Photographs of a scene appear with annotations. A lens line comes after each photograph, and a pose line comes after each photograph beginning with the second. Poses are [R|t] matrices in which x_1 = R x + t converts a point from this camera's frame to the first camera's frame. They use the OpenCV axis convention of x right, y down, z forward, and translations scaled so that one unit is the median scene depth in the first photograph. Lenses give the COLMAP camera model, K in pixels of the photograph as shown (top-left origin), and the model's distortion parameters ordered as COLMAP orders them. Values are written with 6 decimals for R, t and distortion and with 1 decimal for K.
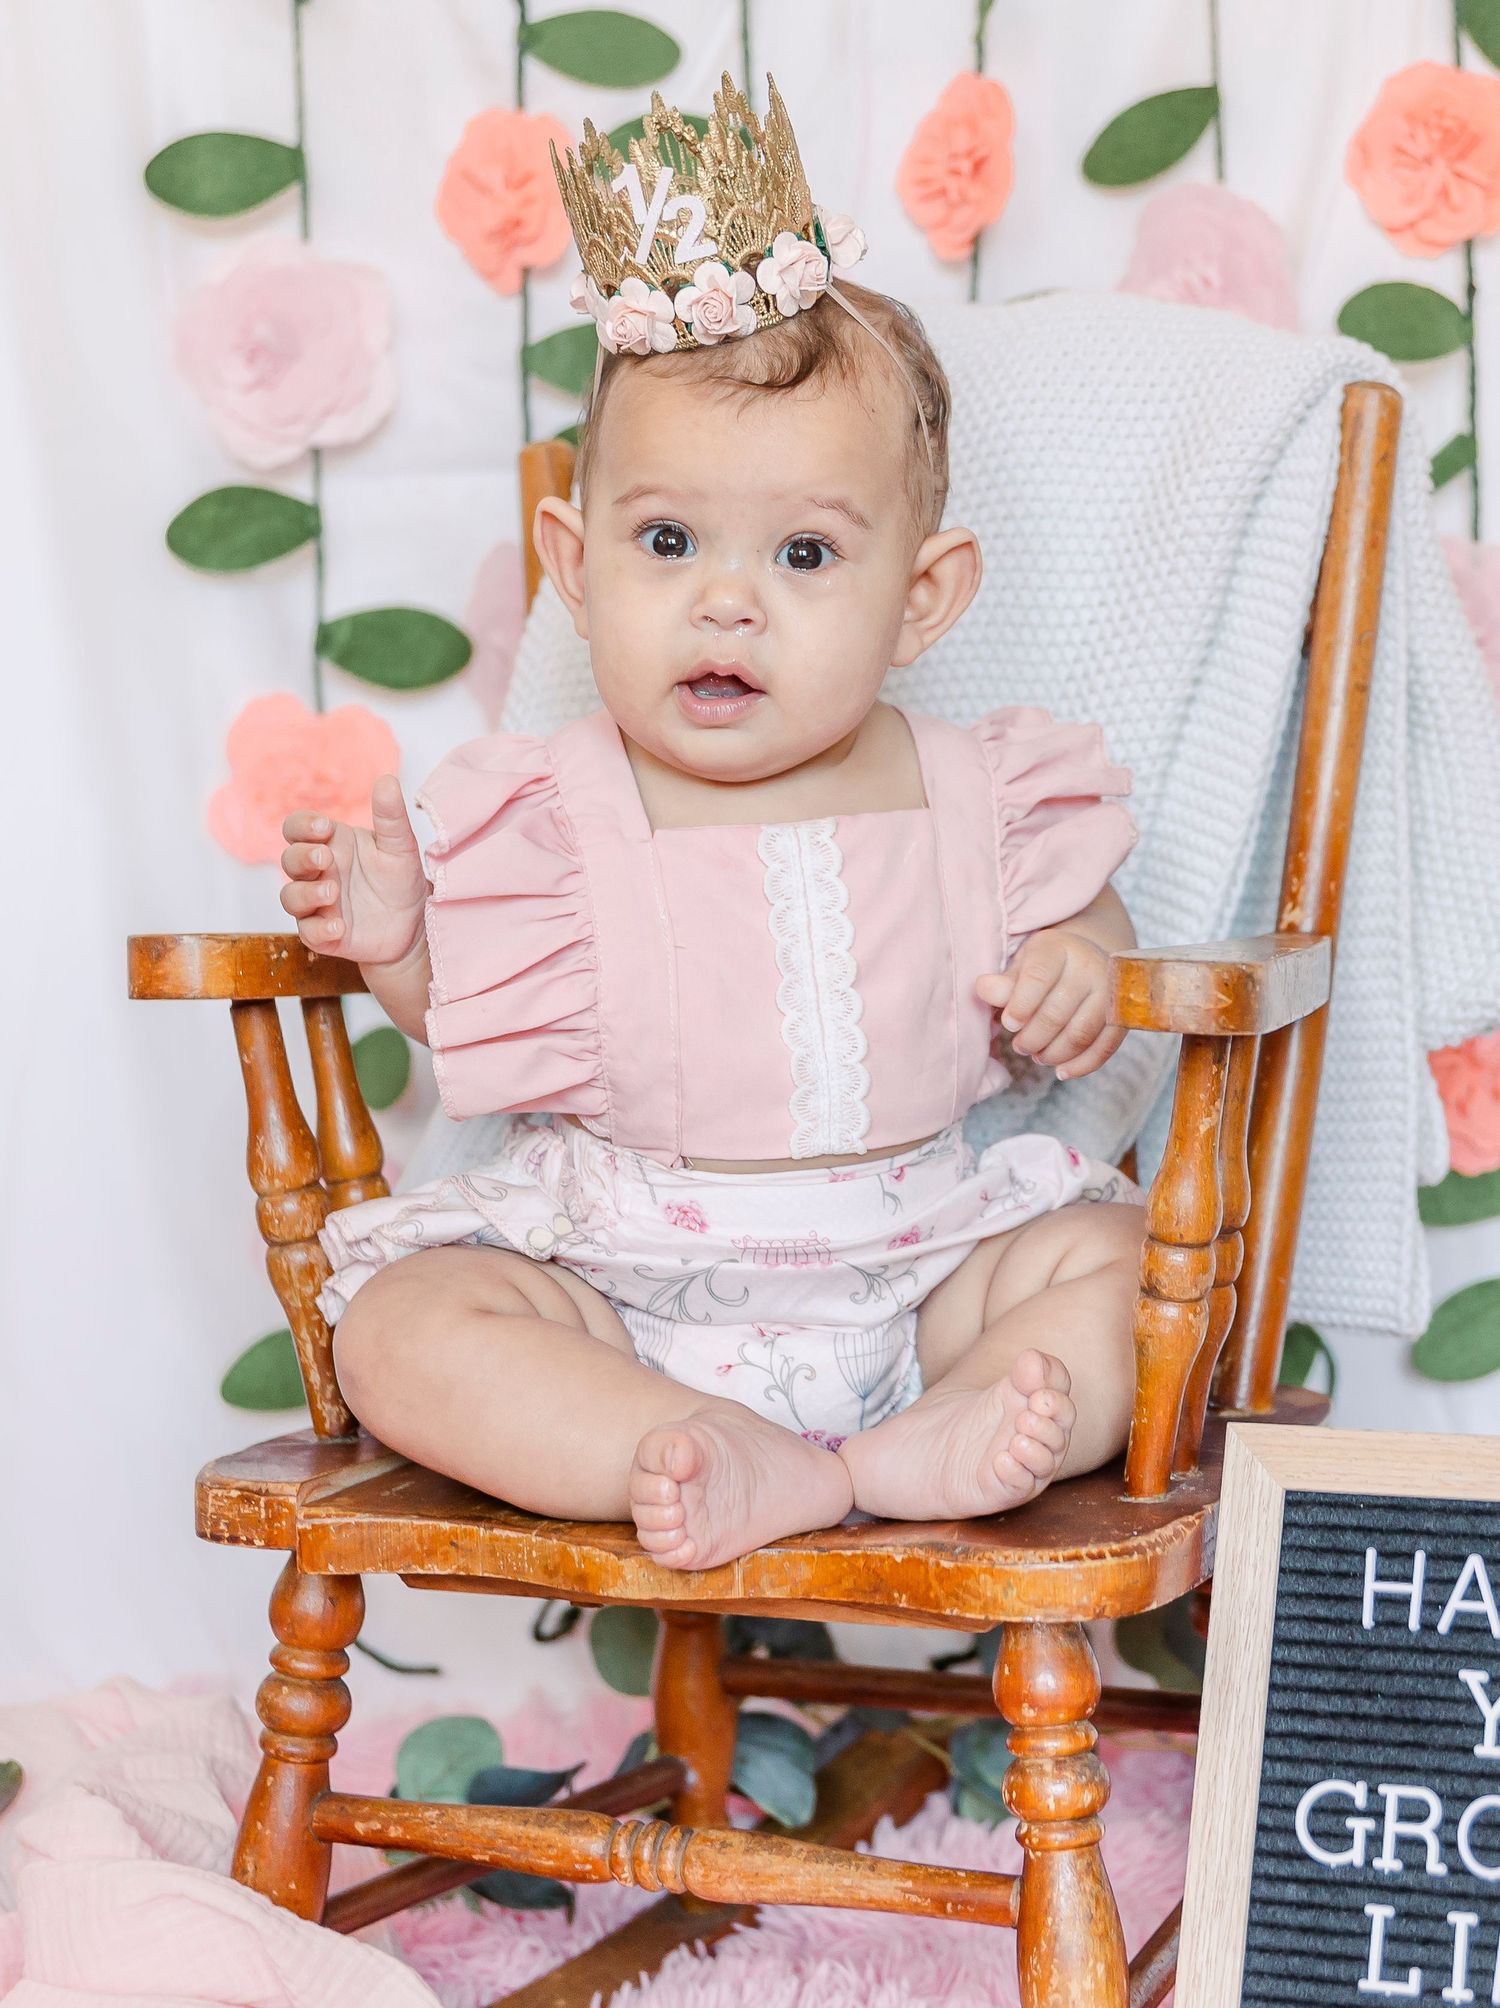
lens RADIAL K [[4805.3, 0, 756.1], [0, 4805.3, 697.2], [0, 0, 1]] dist [-0.111192, 0.312079]
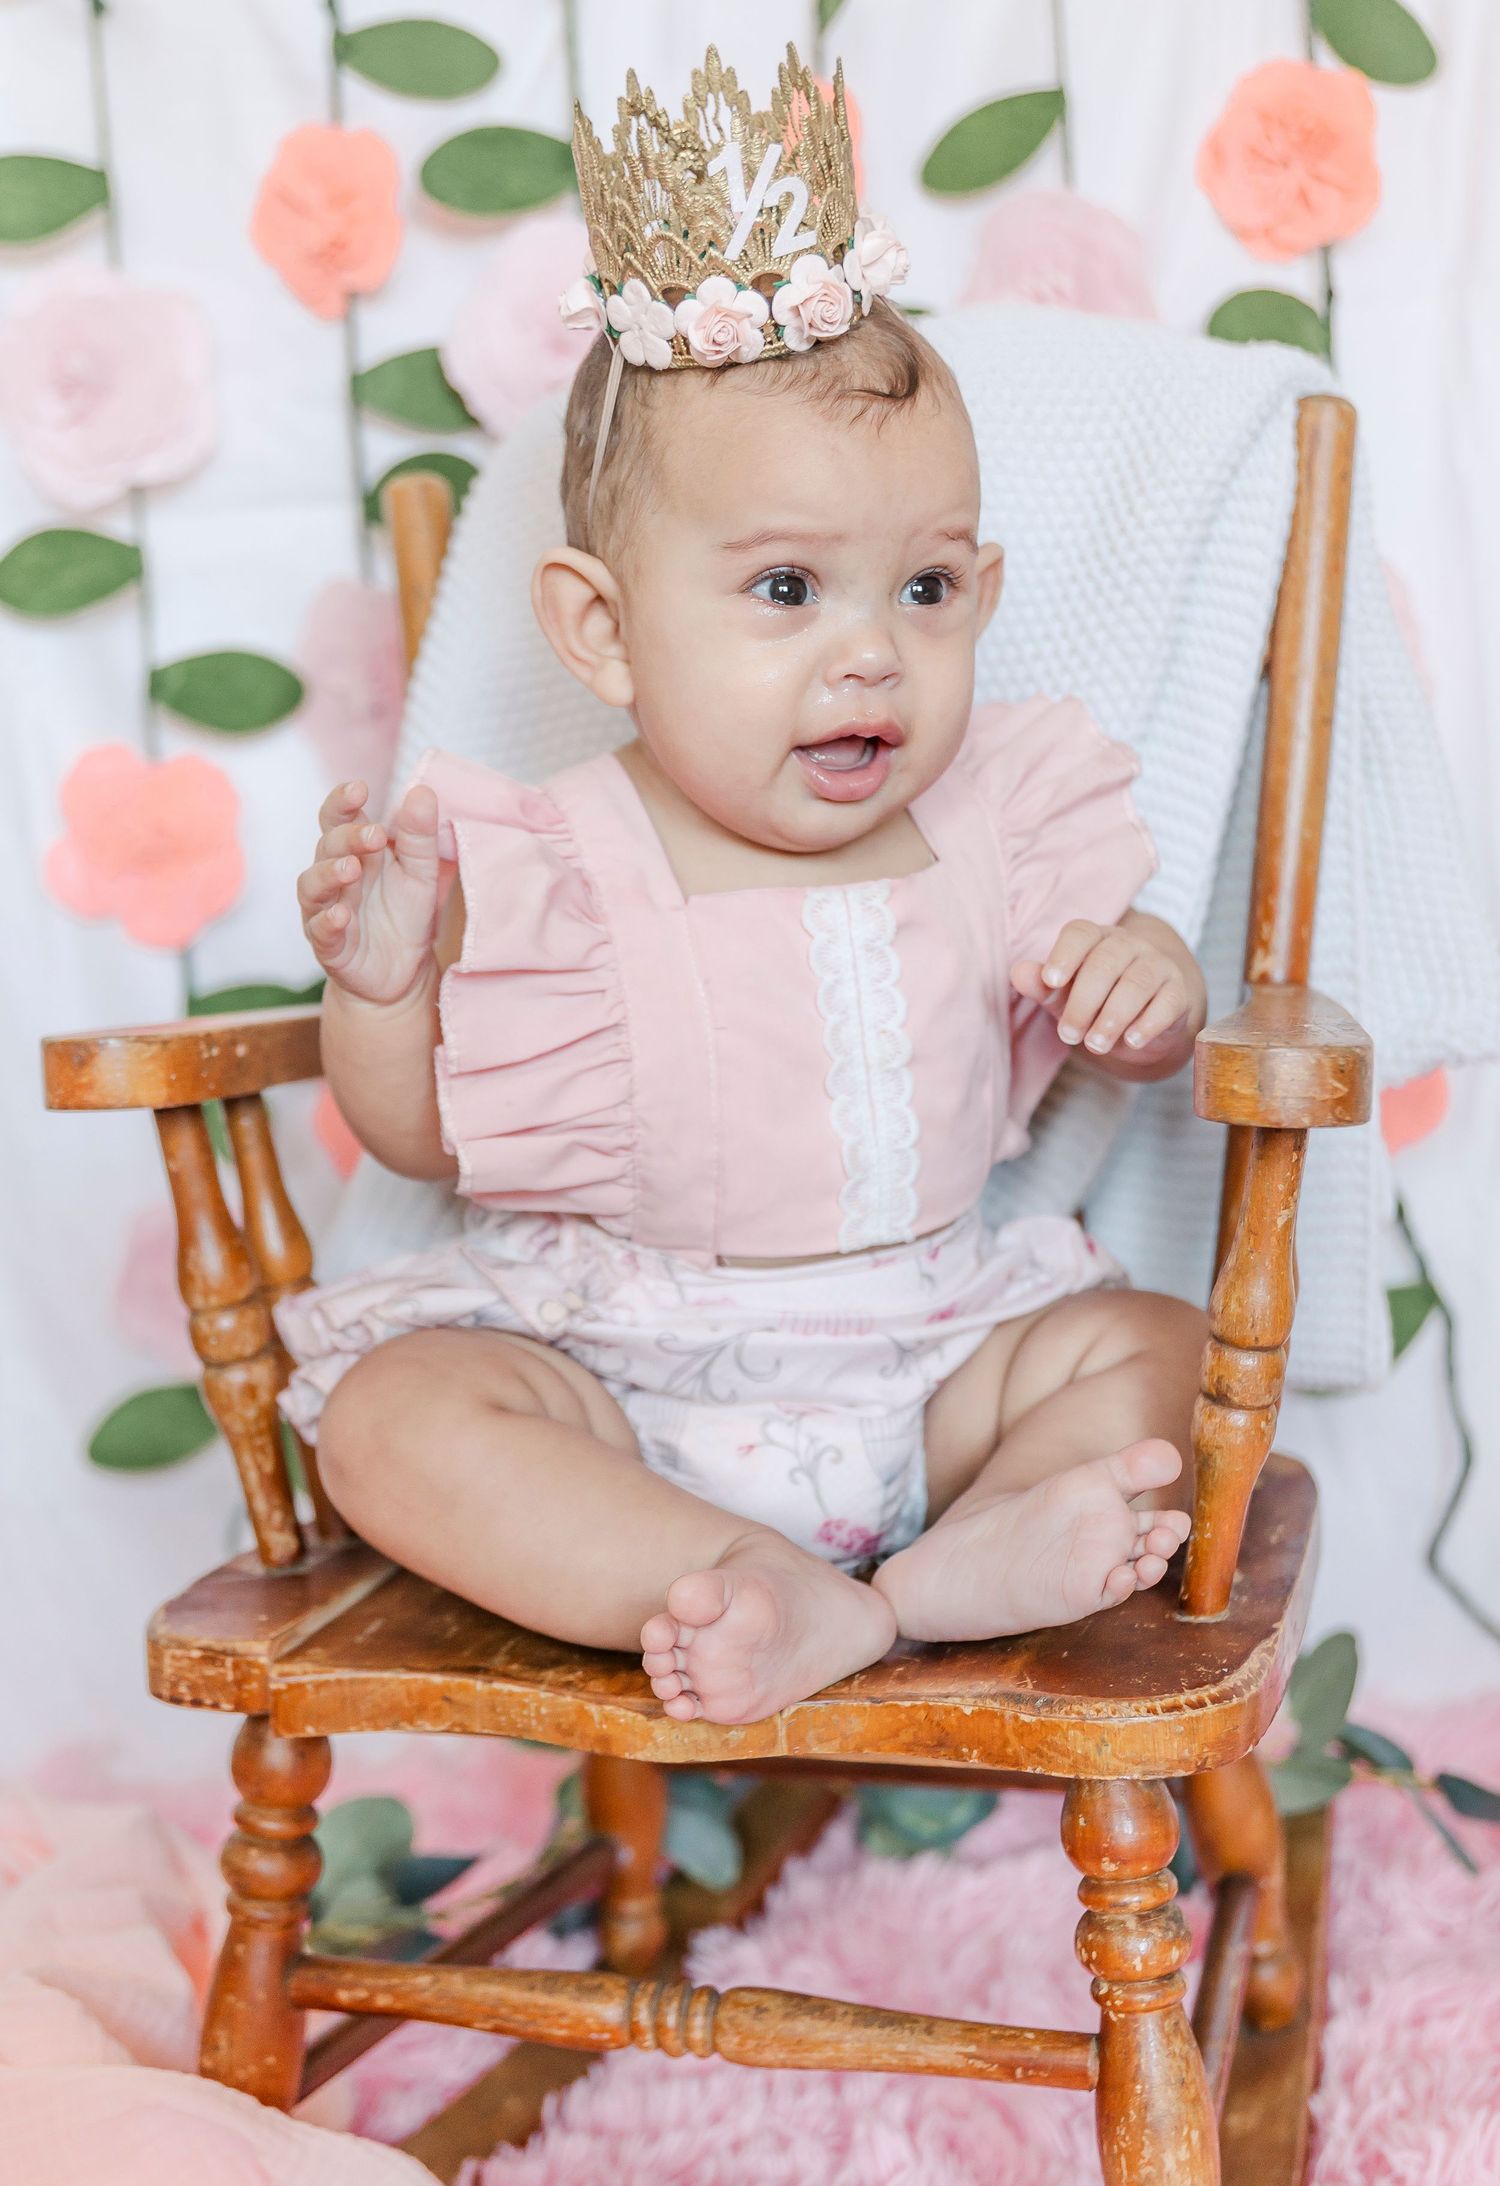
lens RADIAL K [[3746.7, 0, 750.0], [0, 3746.7, 1093.0], [0, 0, 1]] dist [-0.049666, 0.052997]
pose [[0.991748, -0.037415, 0.122618, -0.086303], [0.023939, 0.993689, 0.109586, -0.013508], [-0.125944, -0.105746, 0.986385, 0.296100]]
